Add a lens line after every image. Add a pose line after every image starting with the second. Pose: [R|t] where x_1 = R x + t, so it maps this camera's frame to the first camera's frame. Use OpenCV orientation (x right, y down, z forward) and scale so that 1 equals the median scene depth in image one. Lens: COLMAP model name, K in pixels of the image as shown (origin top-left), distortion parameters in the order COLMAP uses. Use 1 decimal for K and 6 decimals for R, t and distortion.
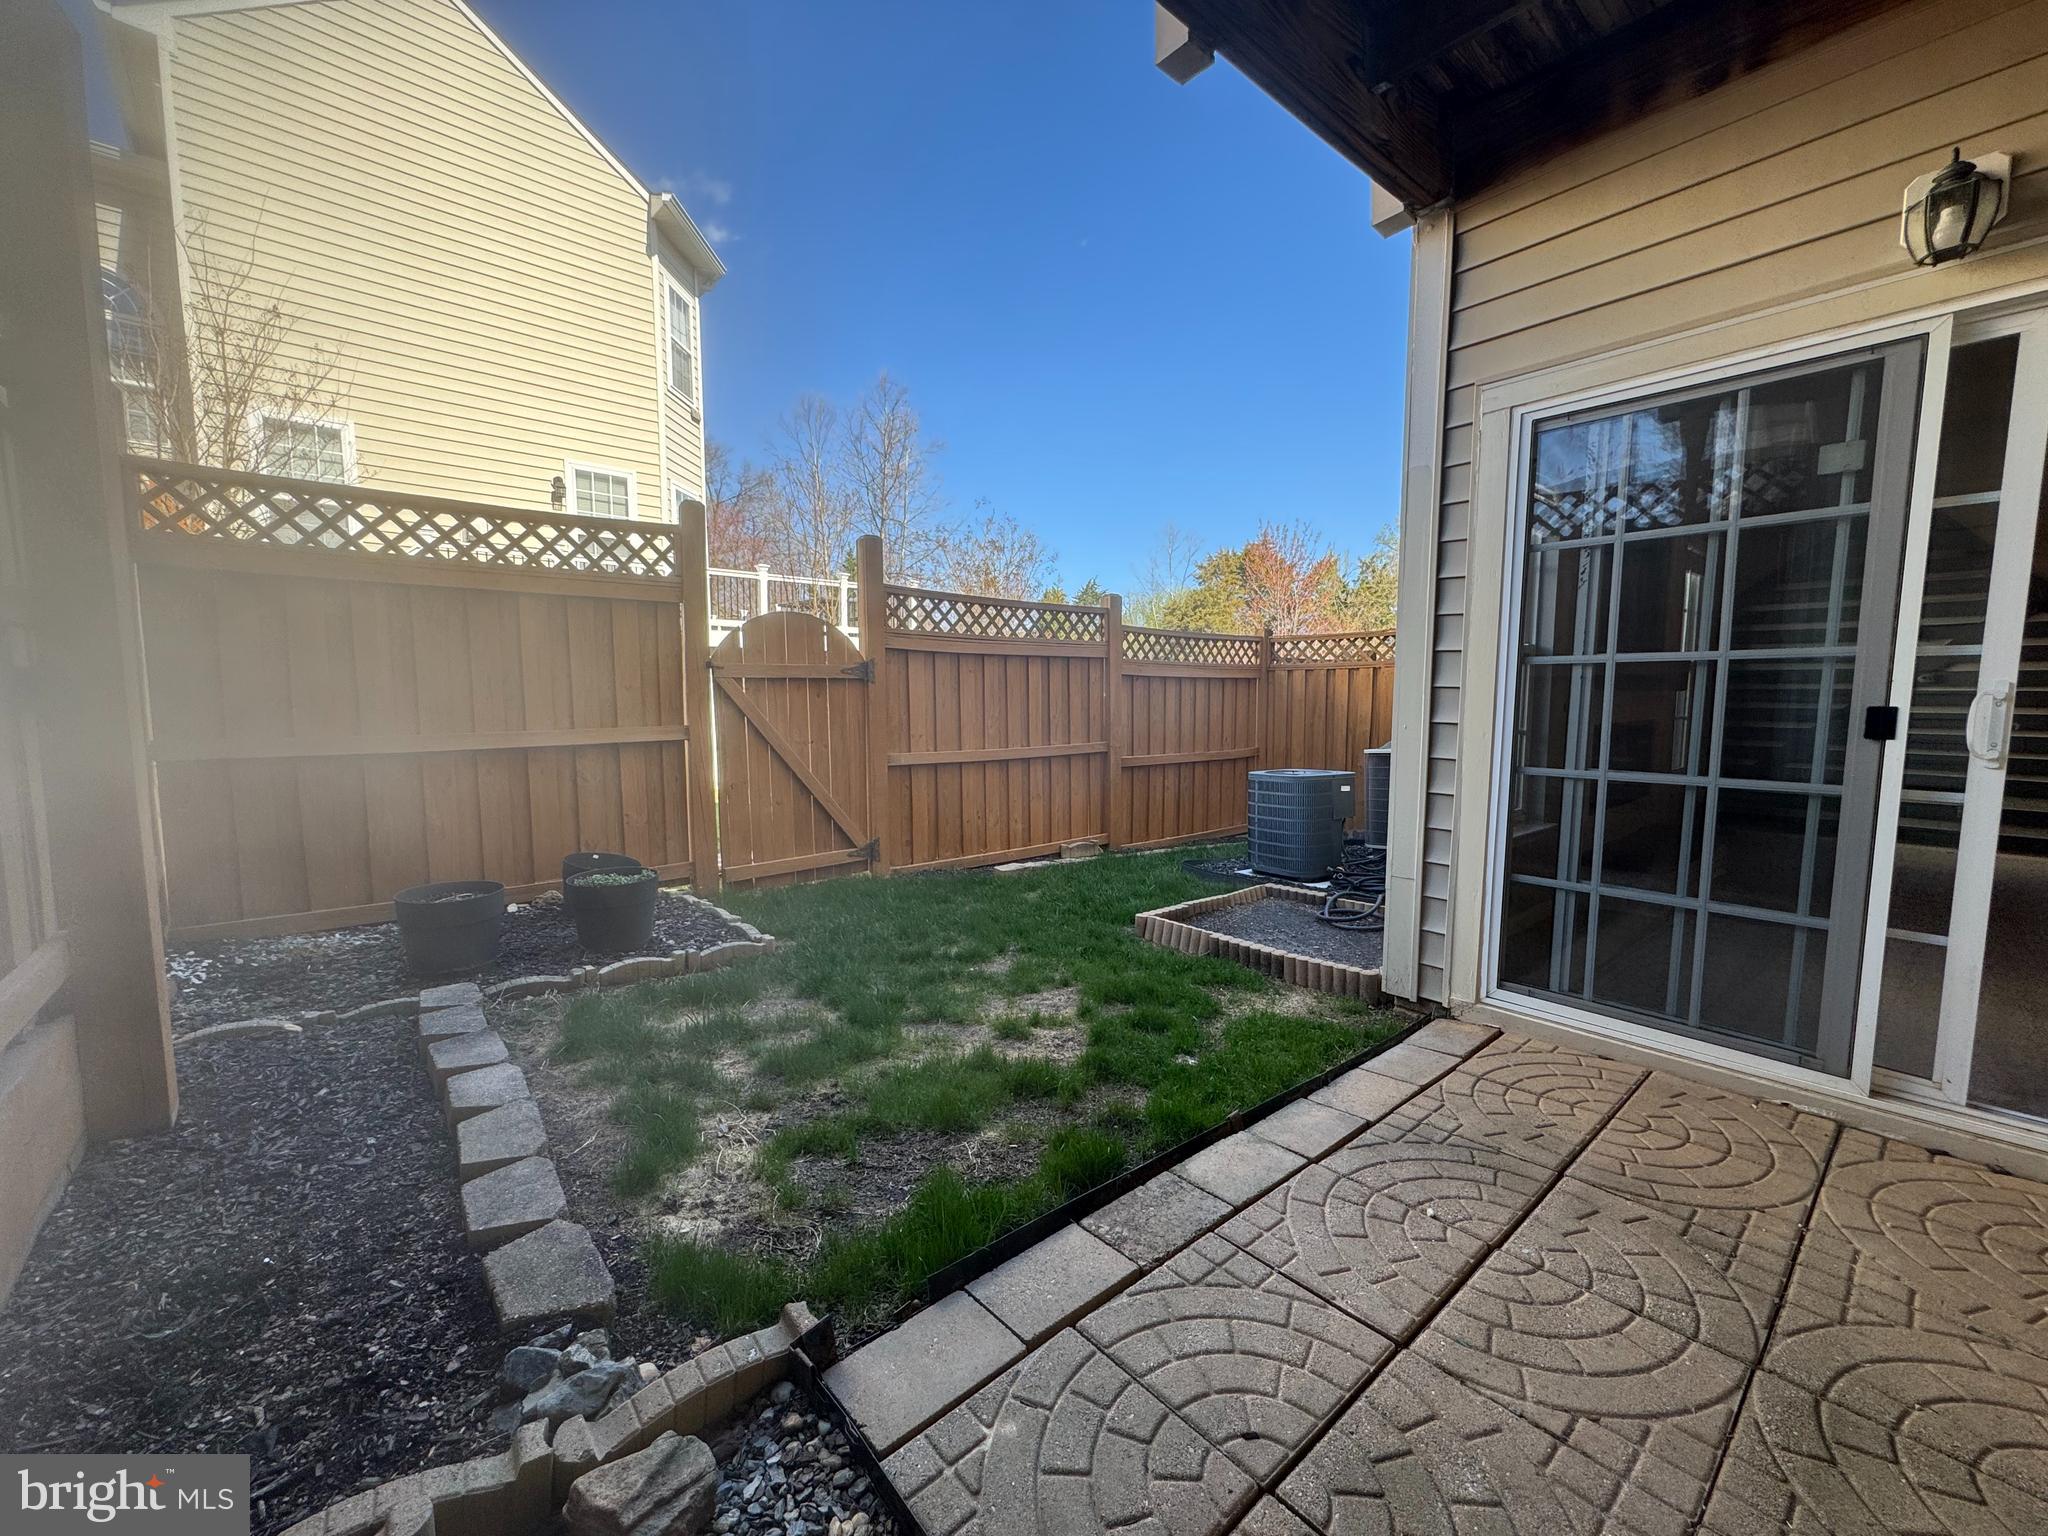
lens RADIAL K [[817.3, 0, 1024.5], [0, 817.3, 769.6], [0, 0, 1]] dist [-0.002878, 0.000306]
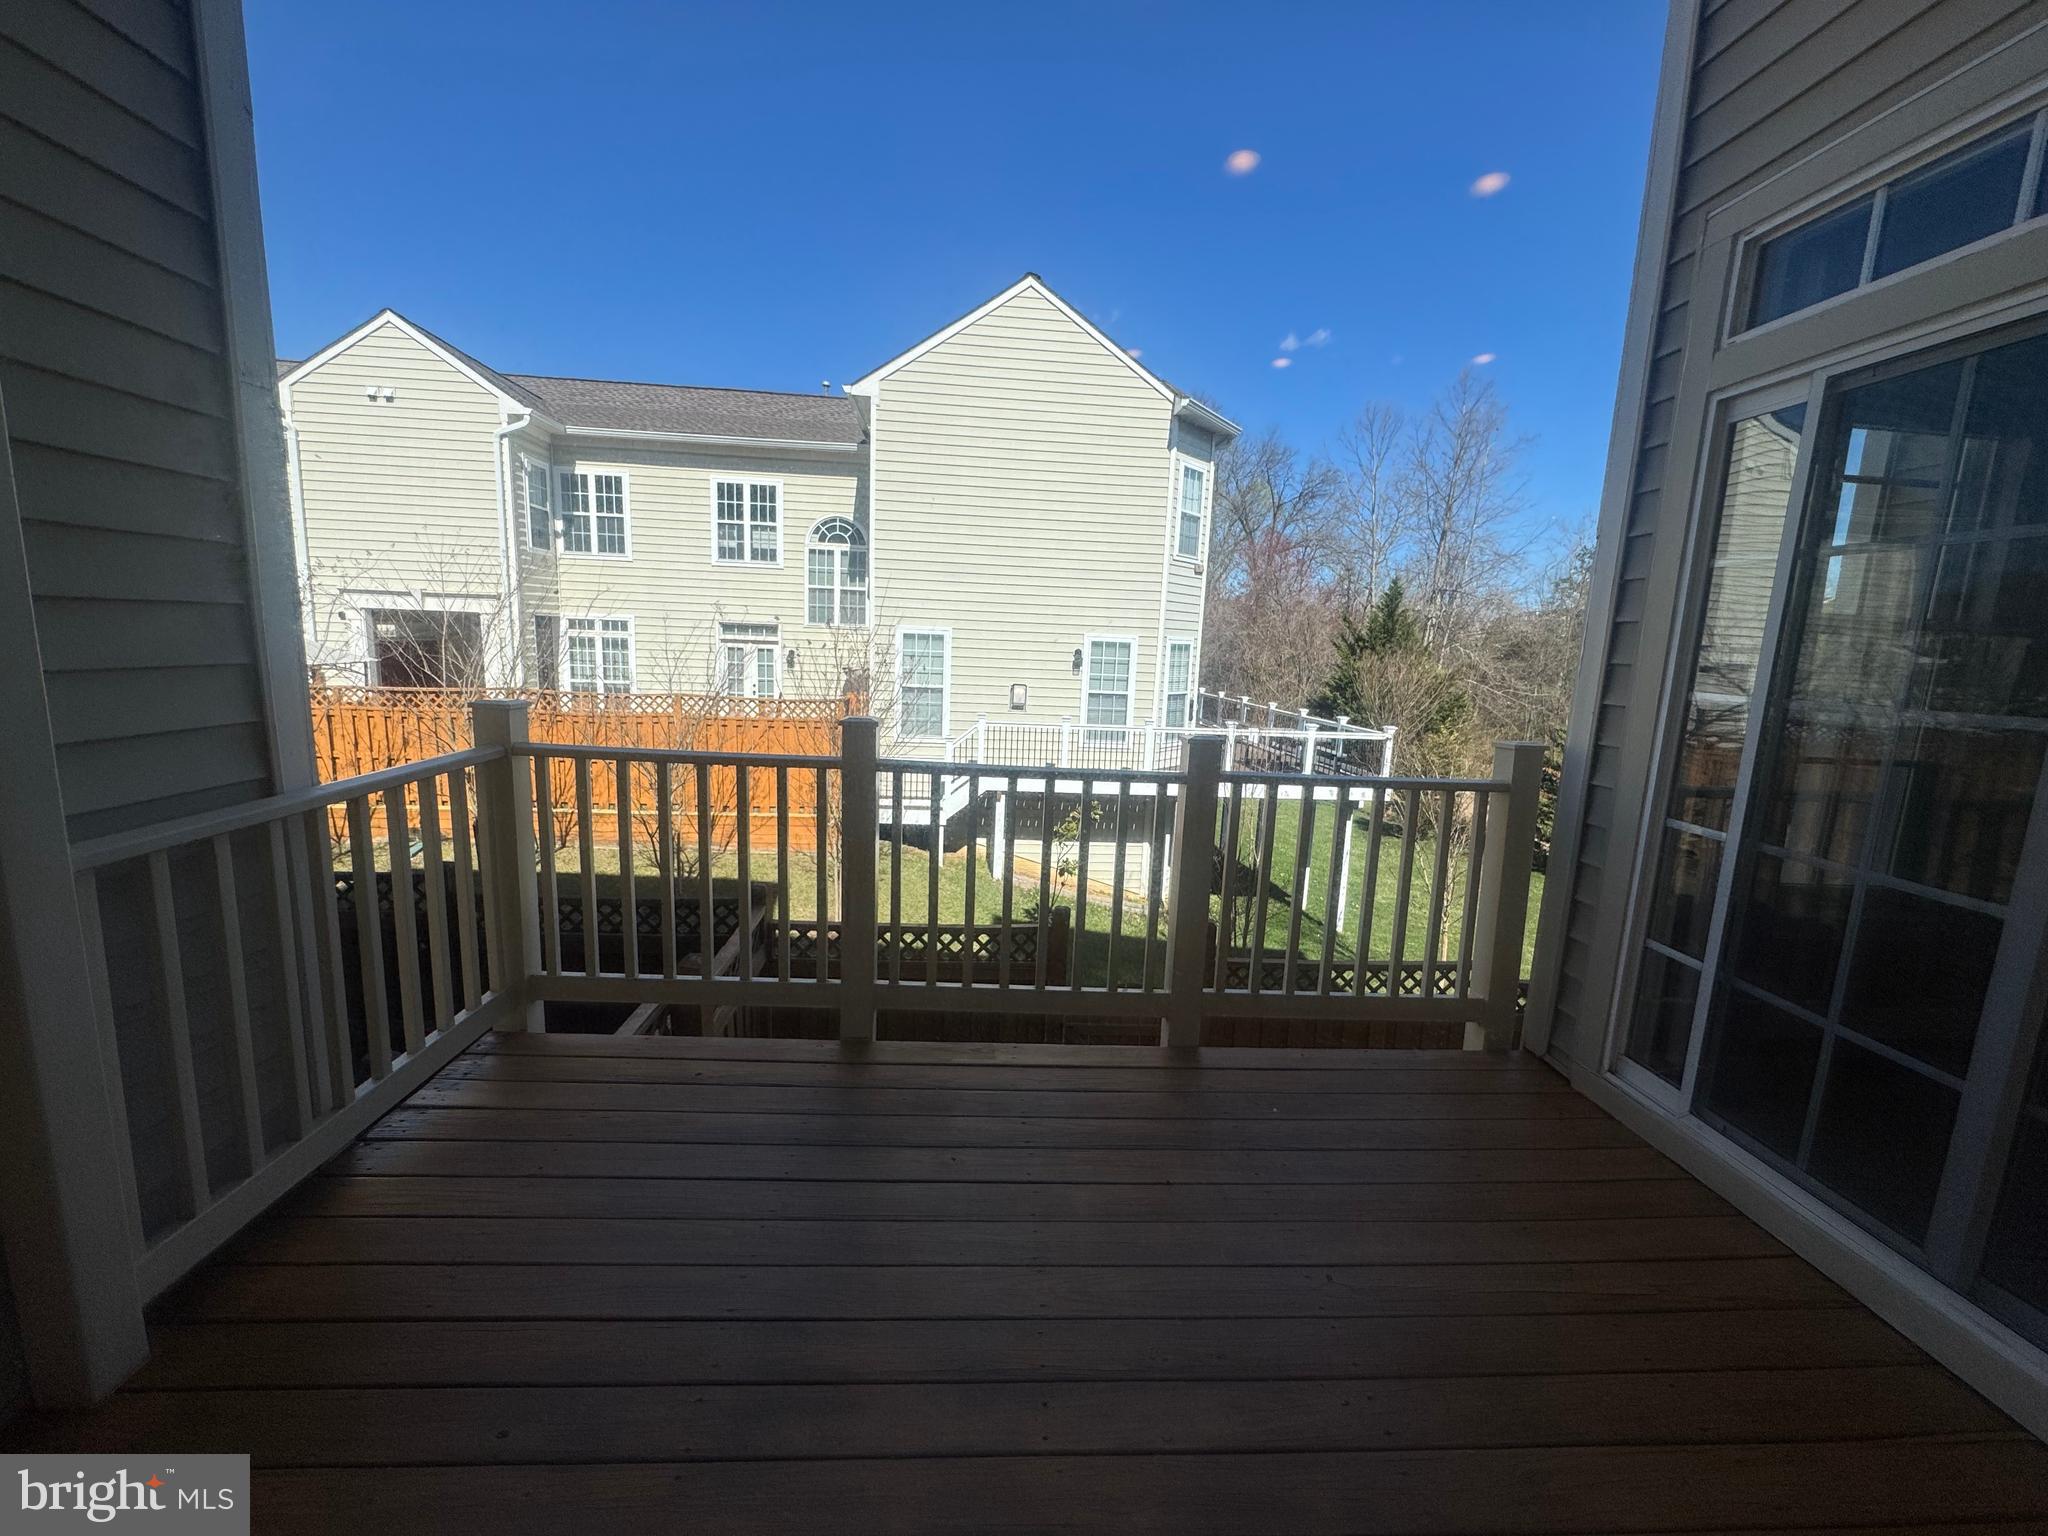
lens RADIAL K [[817.3, 0, 1024.5], [0, 817.3, 769.6], [0, 0, 1]] dist [-0.002878, 0.000306]
pose [[0.790675, 0.131388, -0.597971, 0.517483], [-0.098703, 0.991281, 0.087296, -1.069374], [0.604227, -0.010002, 0.796750, -0.176882]]
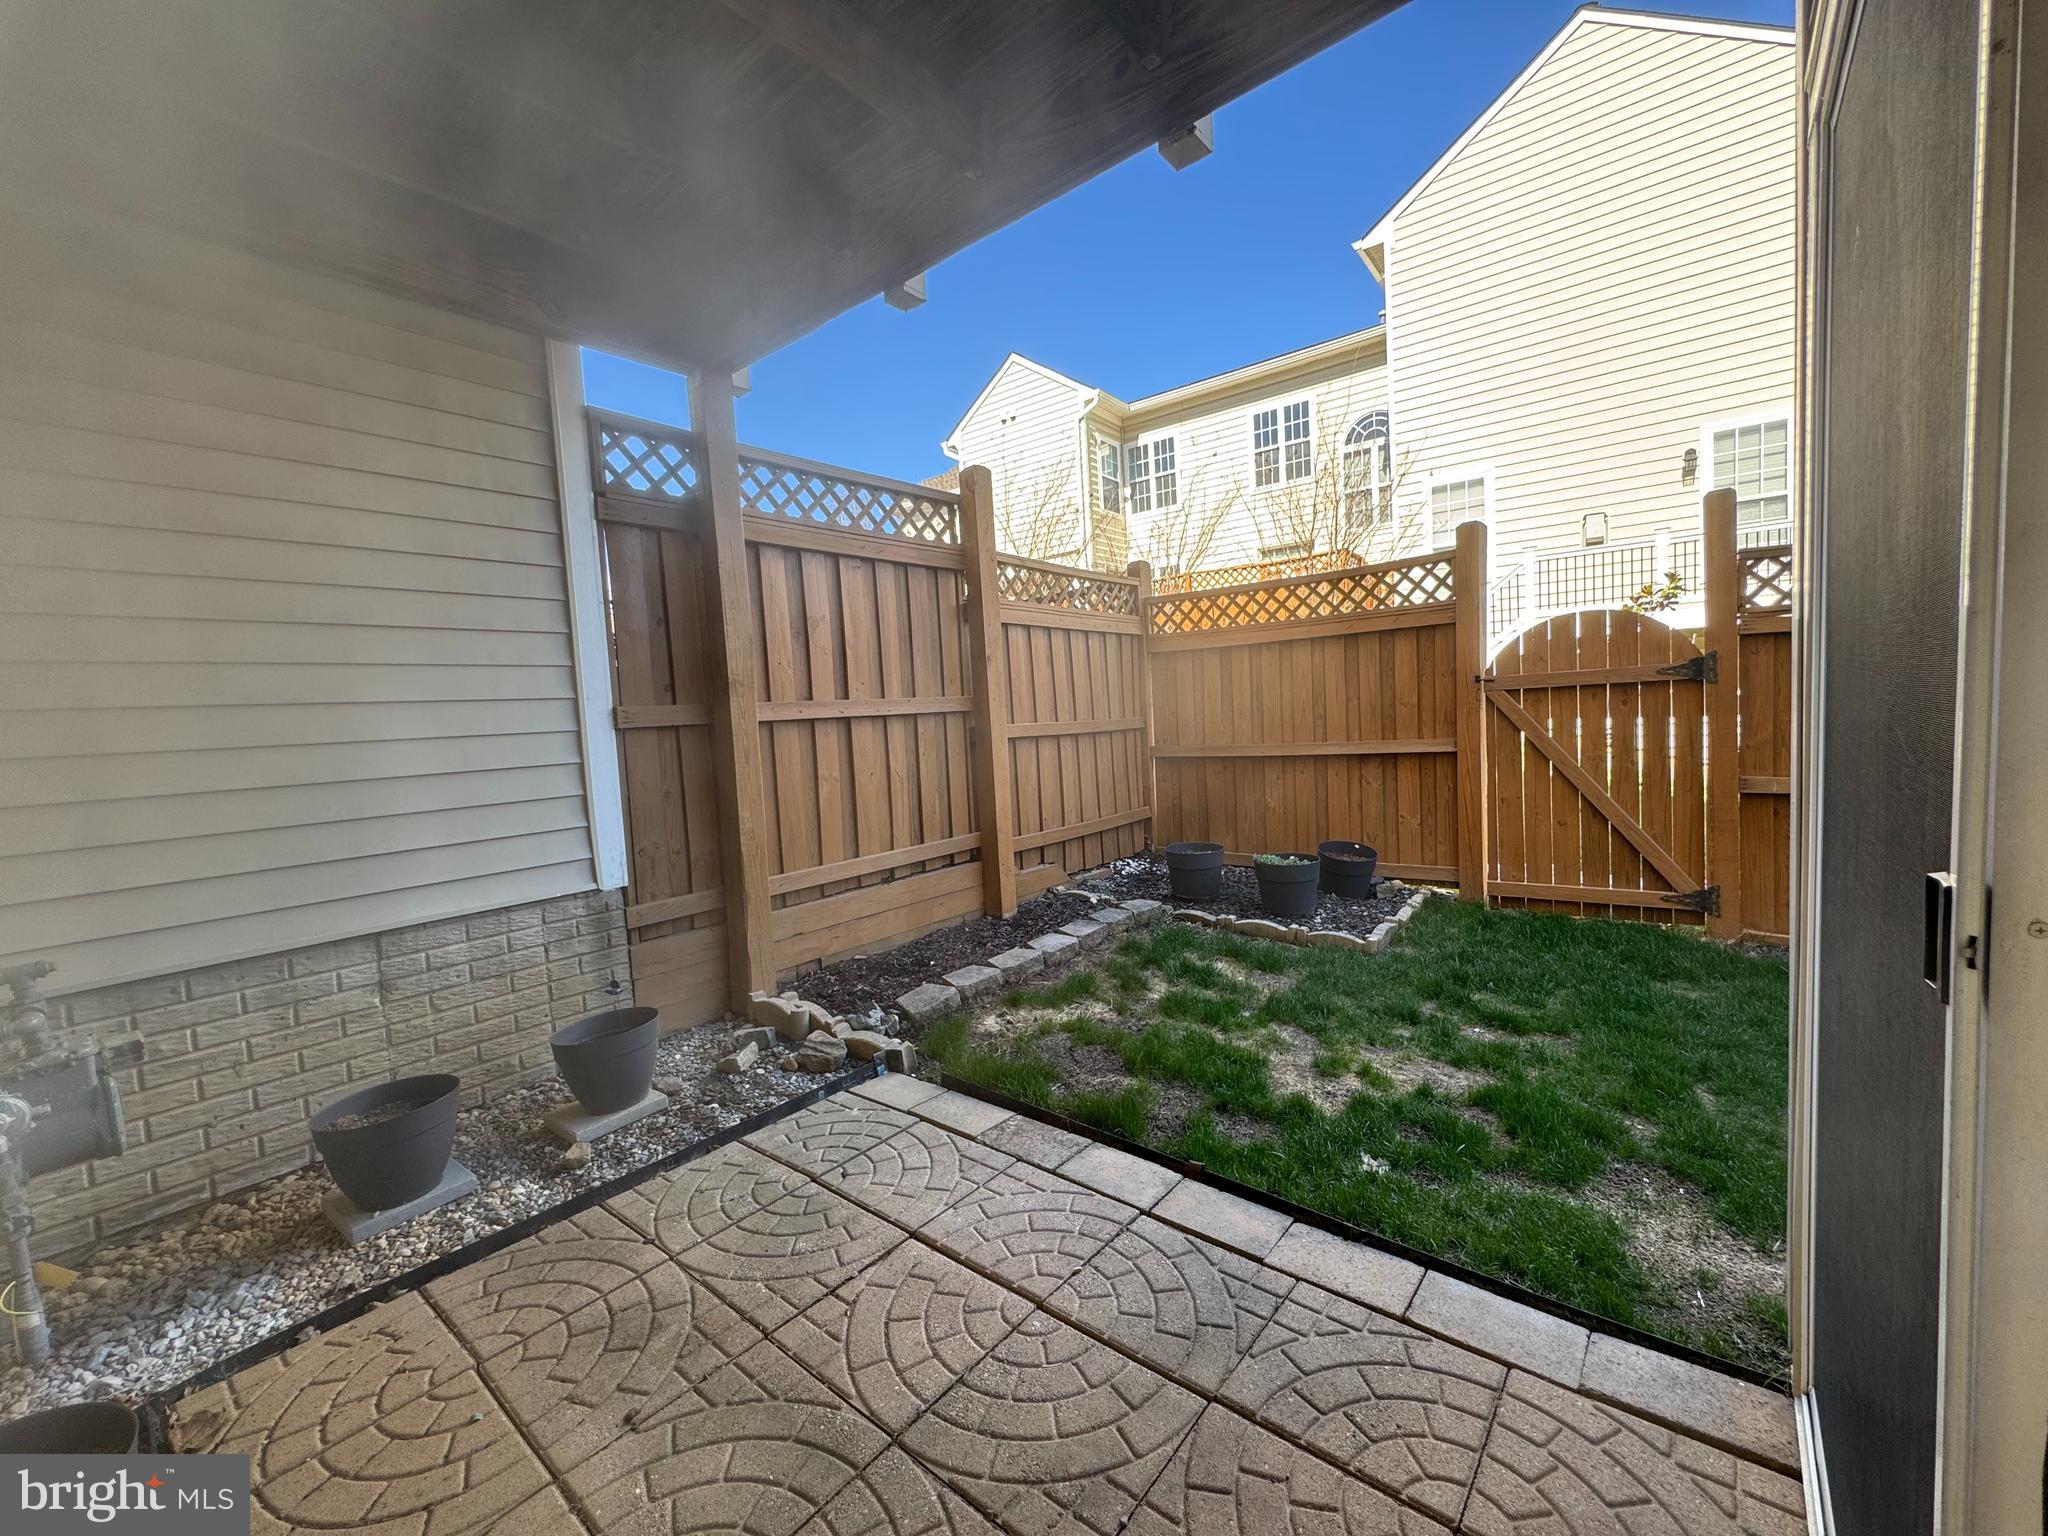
lens RADIAL K [[817.3, 0, 1024.5], [0, 817.3, 769.6], [0, 0, 1]] dist [-0.002878, 0.000306]
pose [[0.172414, 0.058863, -0.983264, 0.858254], [-0.035447, 0.997937, 0.053526, -0.081626], [0.984387, 0.025625, 0.174145, 0.433729]]
